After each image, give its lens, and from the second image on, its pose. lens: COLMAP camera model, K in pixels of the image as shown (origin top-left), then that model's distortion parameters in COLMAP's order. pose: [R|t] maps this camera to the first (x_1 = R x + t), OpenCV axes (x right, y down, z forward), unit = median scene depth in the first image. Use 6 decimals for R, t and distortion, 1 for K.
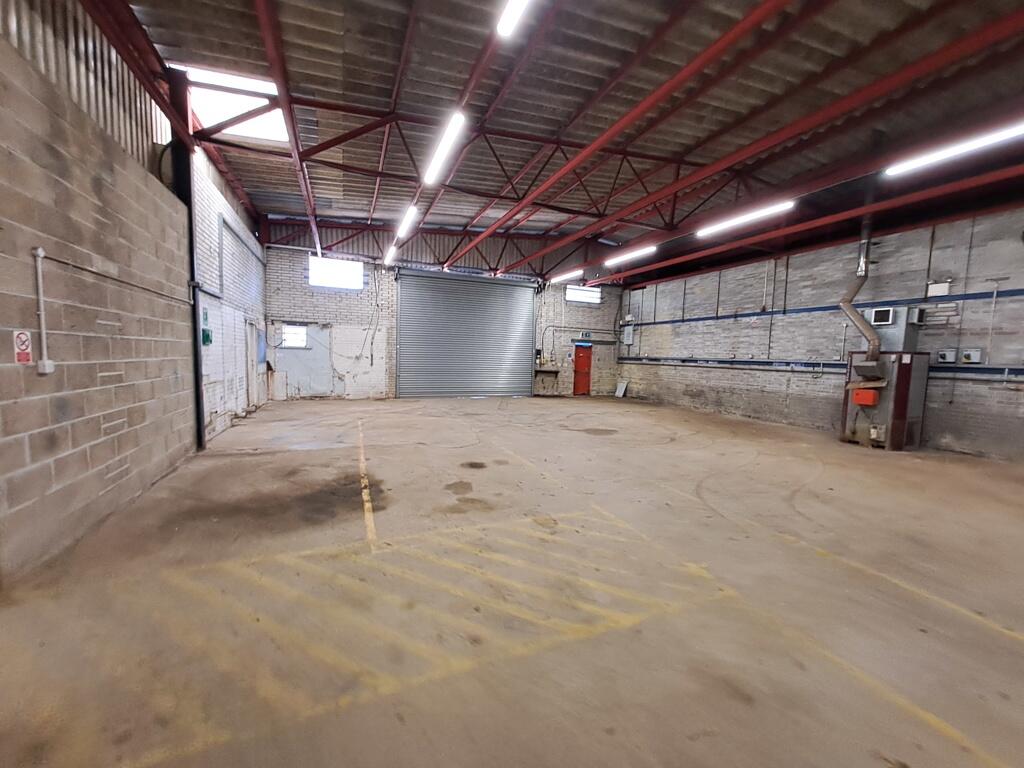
lens RADIAL K [[402.3, 0, 511.7], [0, 402.3, 386.0], [0, 0, 1]] dist [-0.000525, 0.000360]
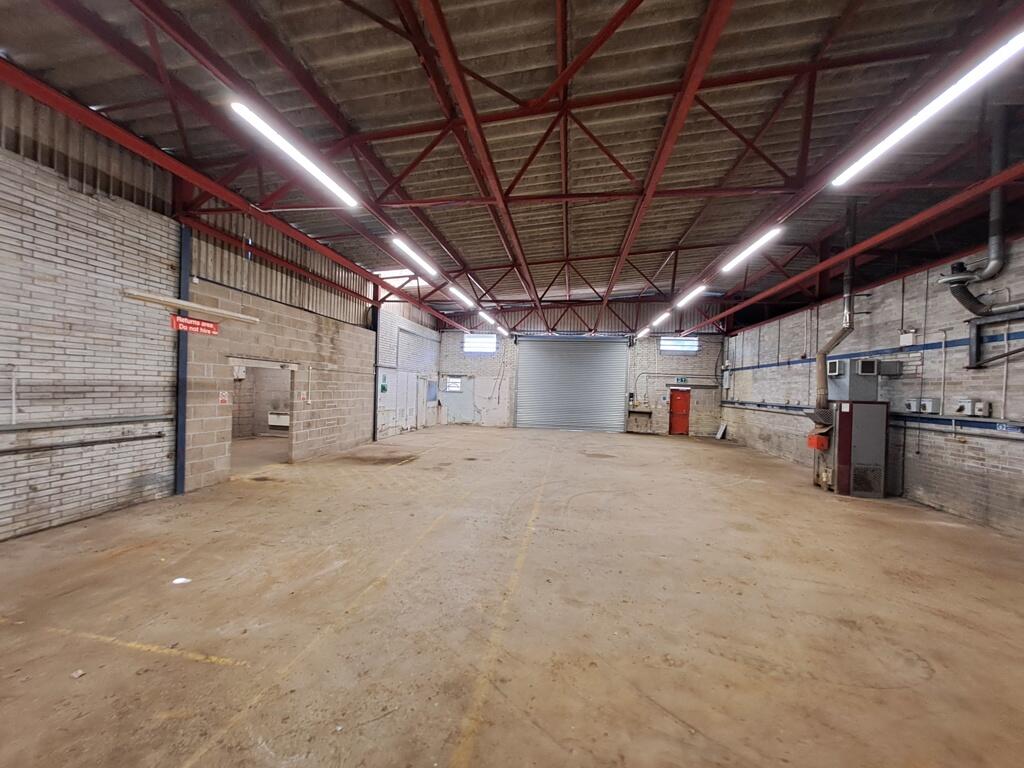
lens RADIAL K [[402.3, 0, 512.3], [0, 402.3, 384.8], [0, 0, 1]] dist [-0.000525, 0.000360]
pose [[0.853640, -0.004240, -0.520846, 0.519282], [-0.047876, 0.995095, -0.086566, 0.005106], [0.518658, 0.098832, 0.849250, -0.249098]]
